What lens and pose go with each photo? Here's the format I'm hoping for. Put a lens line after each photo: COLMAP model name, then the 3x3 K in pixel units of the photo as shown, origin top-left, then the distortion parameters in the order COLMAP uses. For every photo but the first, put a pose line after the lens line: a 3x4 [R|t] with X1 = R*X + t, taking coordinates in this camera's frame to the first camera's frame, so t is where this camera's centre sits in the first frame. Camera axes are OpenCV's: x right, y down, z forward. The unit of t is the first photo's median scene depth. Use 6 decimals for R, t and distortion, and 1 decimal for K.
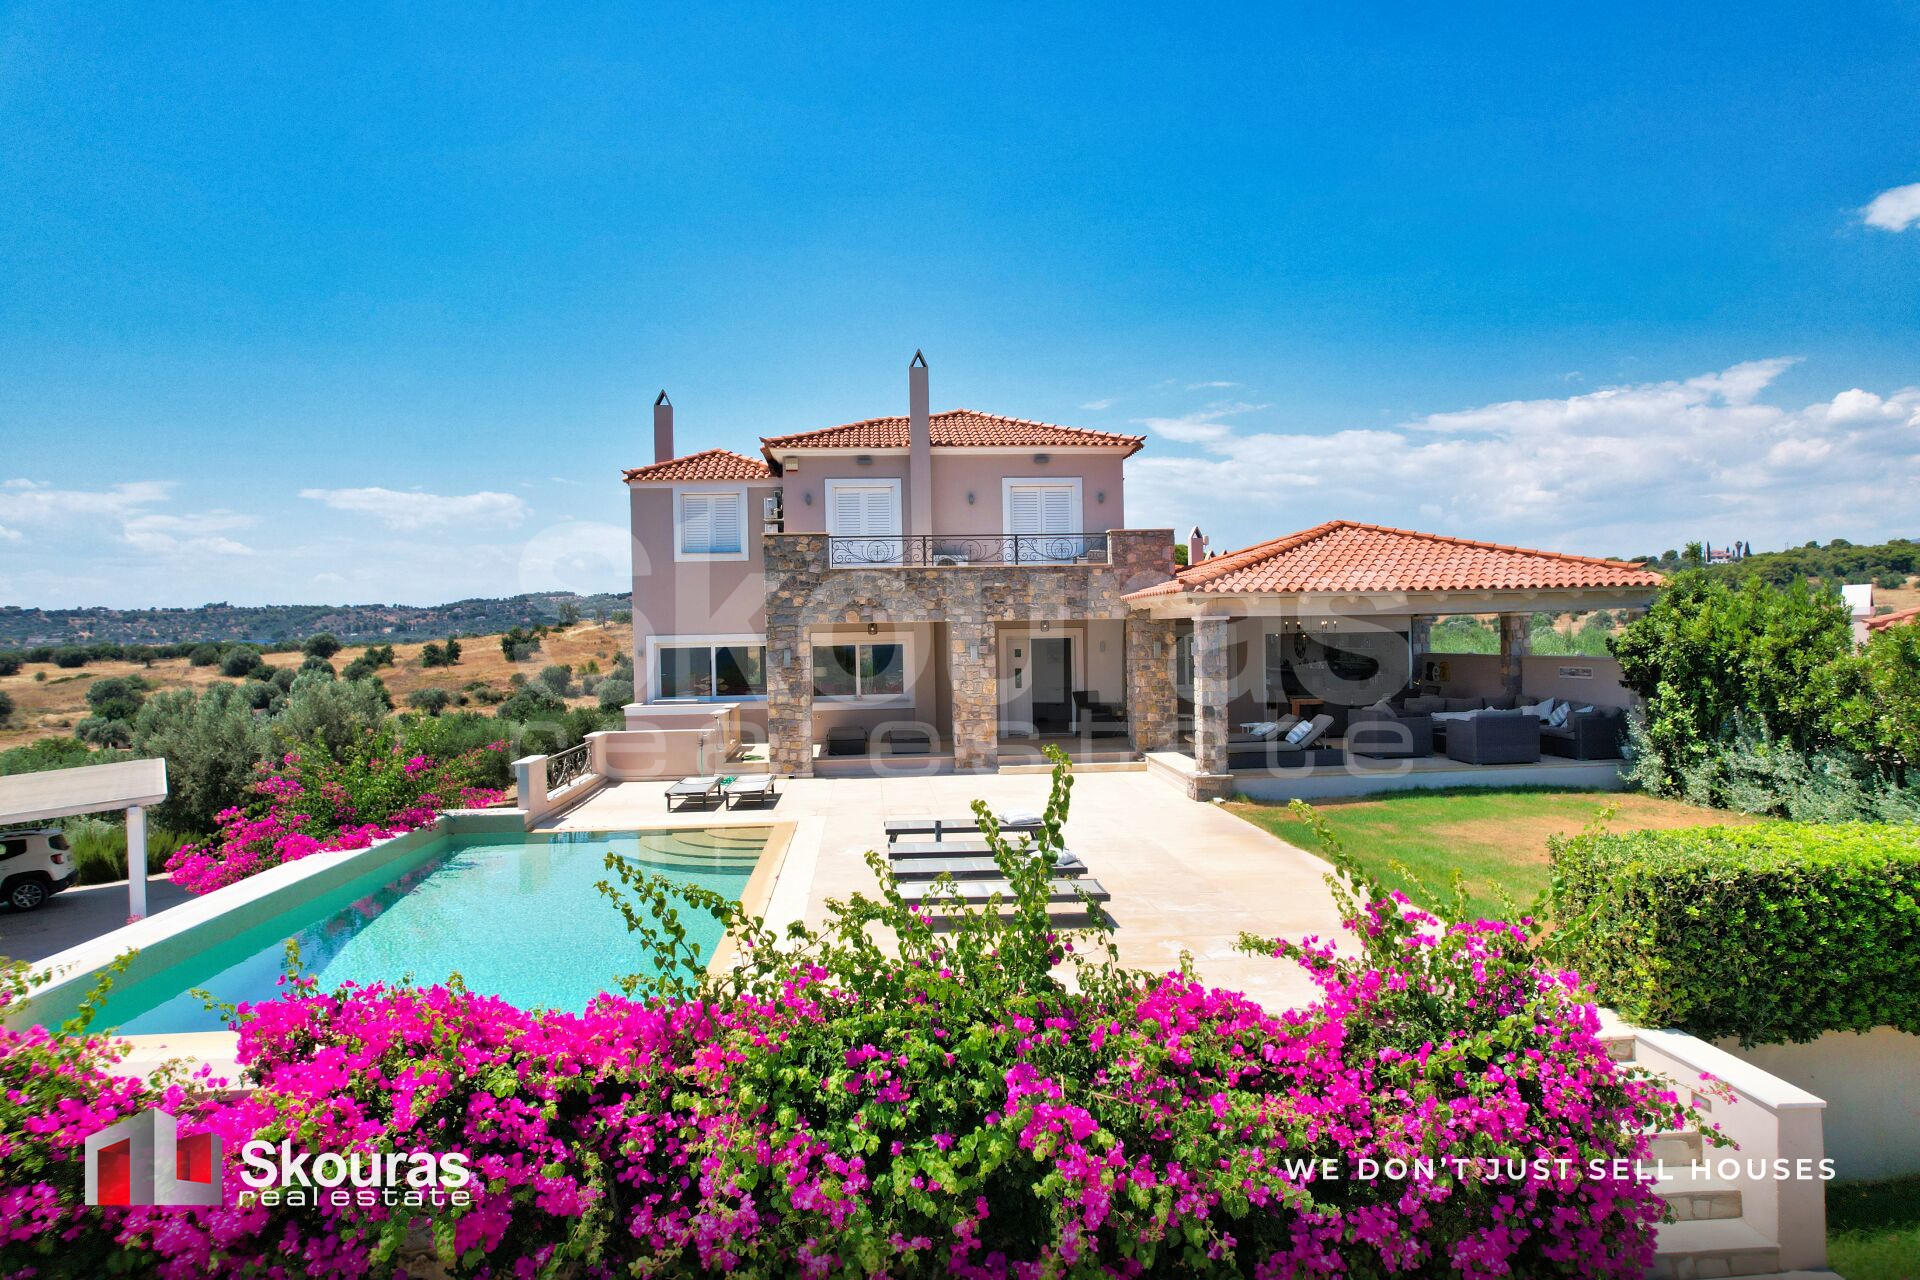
lens RADIAL K [[1234.3, 0, 961.2], [0, 1234.3, 638.5], [0, 0, 1]] dist [-0.030808, 0.000493]
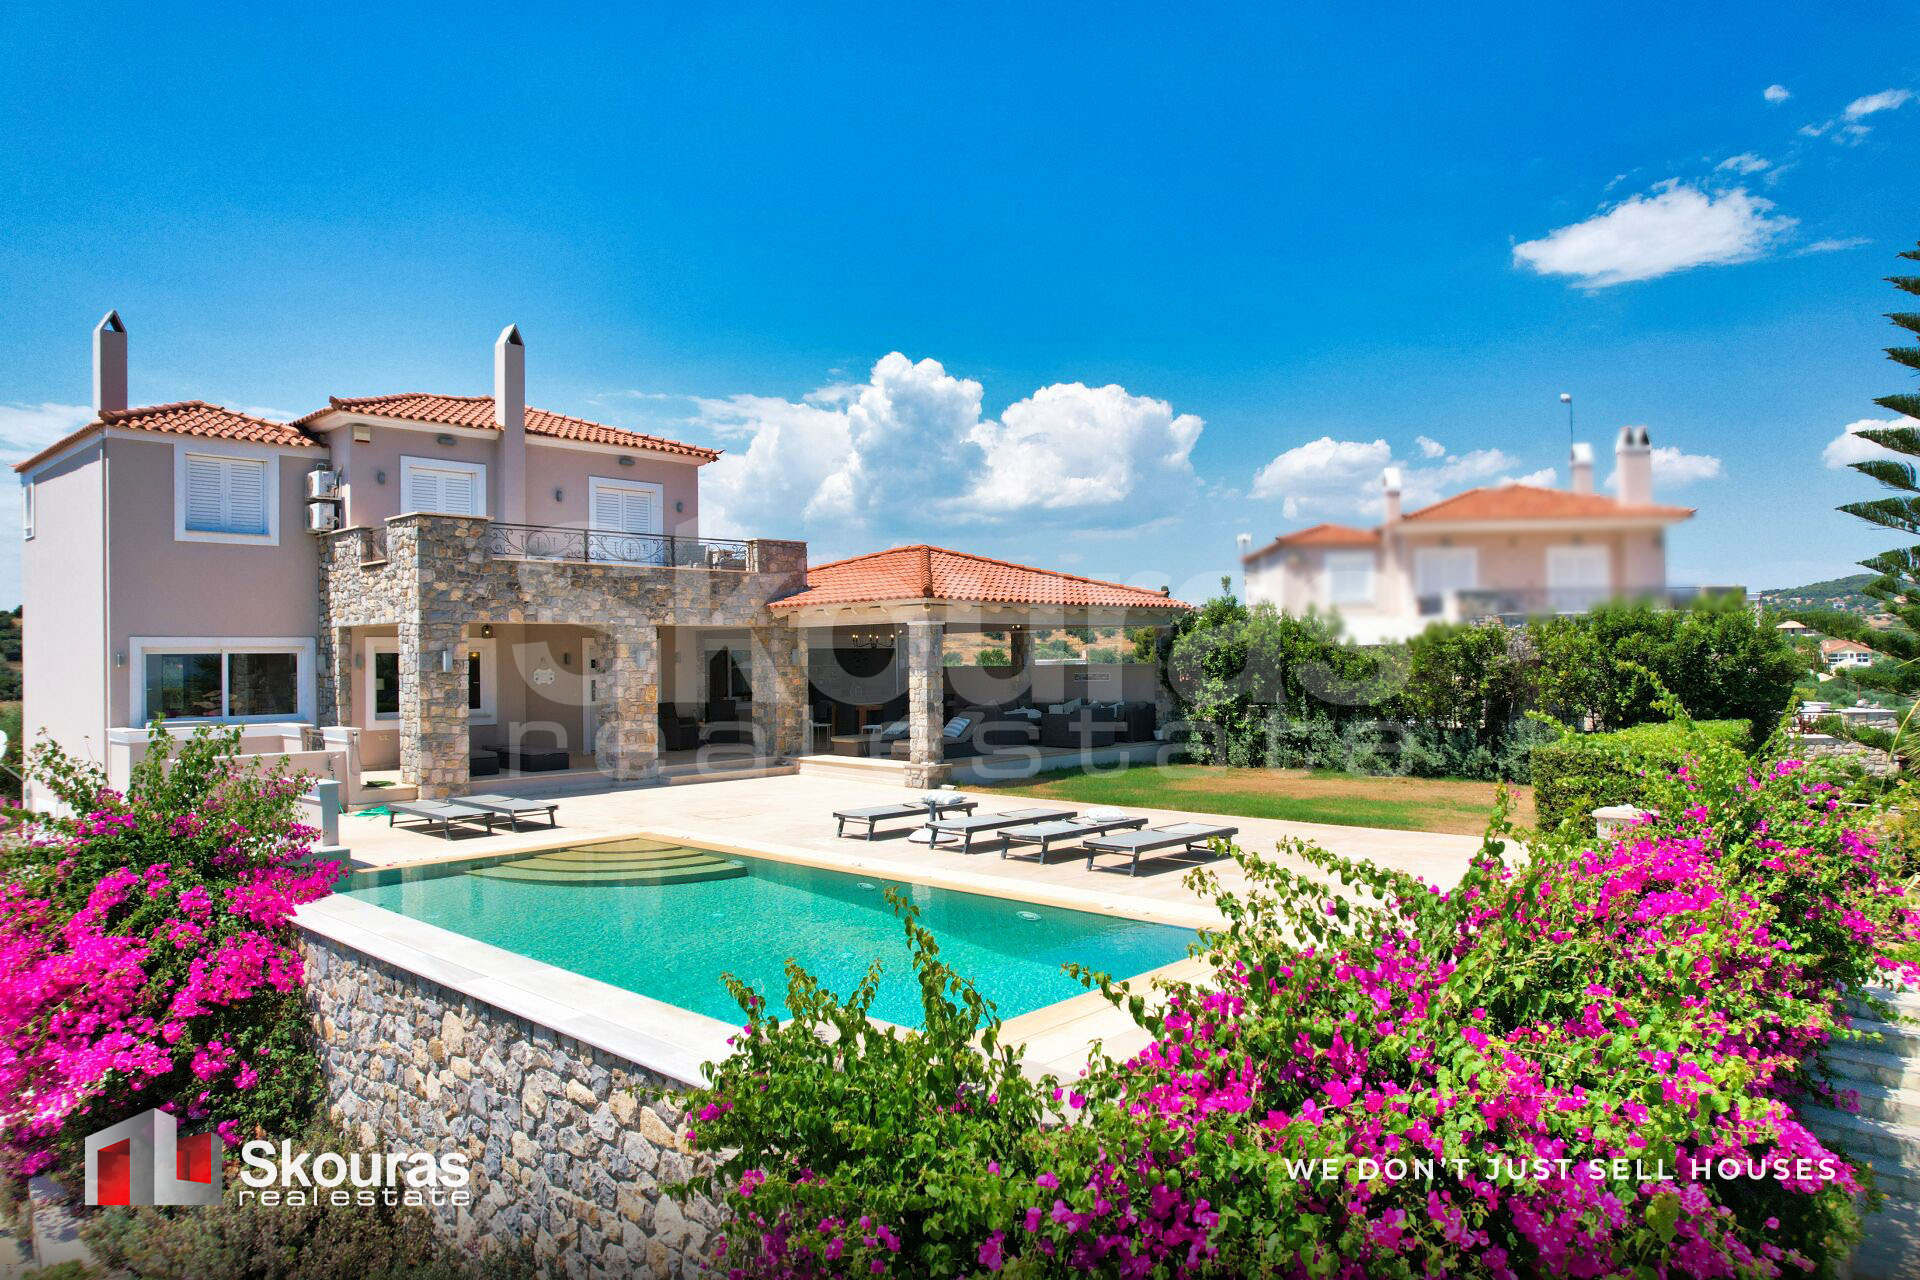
lens RADIAL K [[1234.3, 0, 959.9], [0, 1234.3, 642.8], [0, 0, 1]] dist [-0.030808, 0.000493]
pose [[0.747279, 0.017140, 0.664289, -0.429664], [0.004064, 0.999531, -0.030362, 0.029688], [-0.664498, 0.025388, 0.746859, 0.134010]]
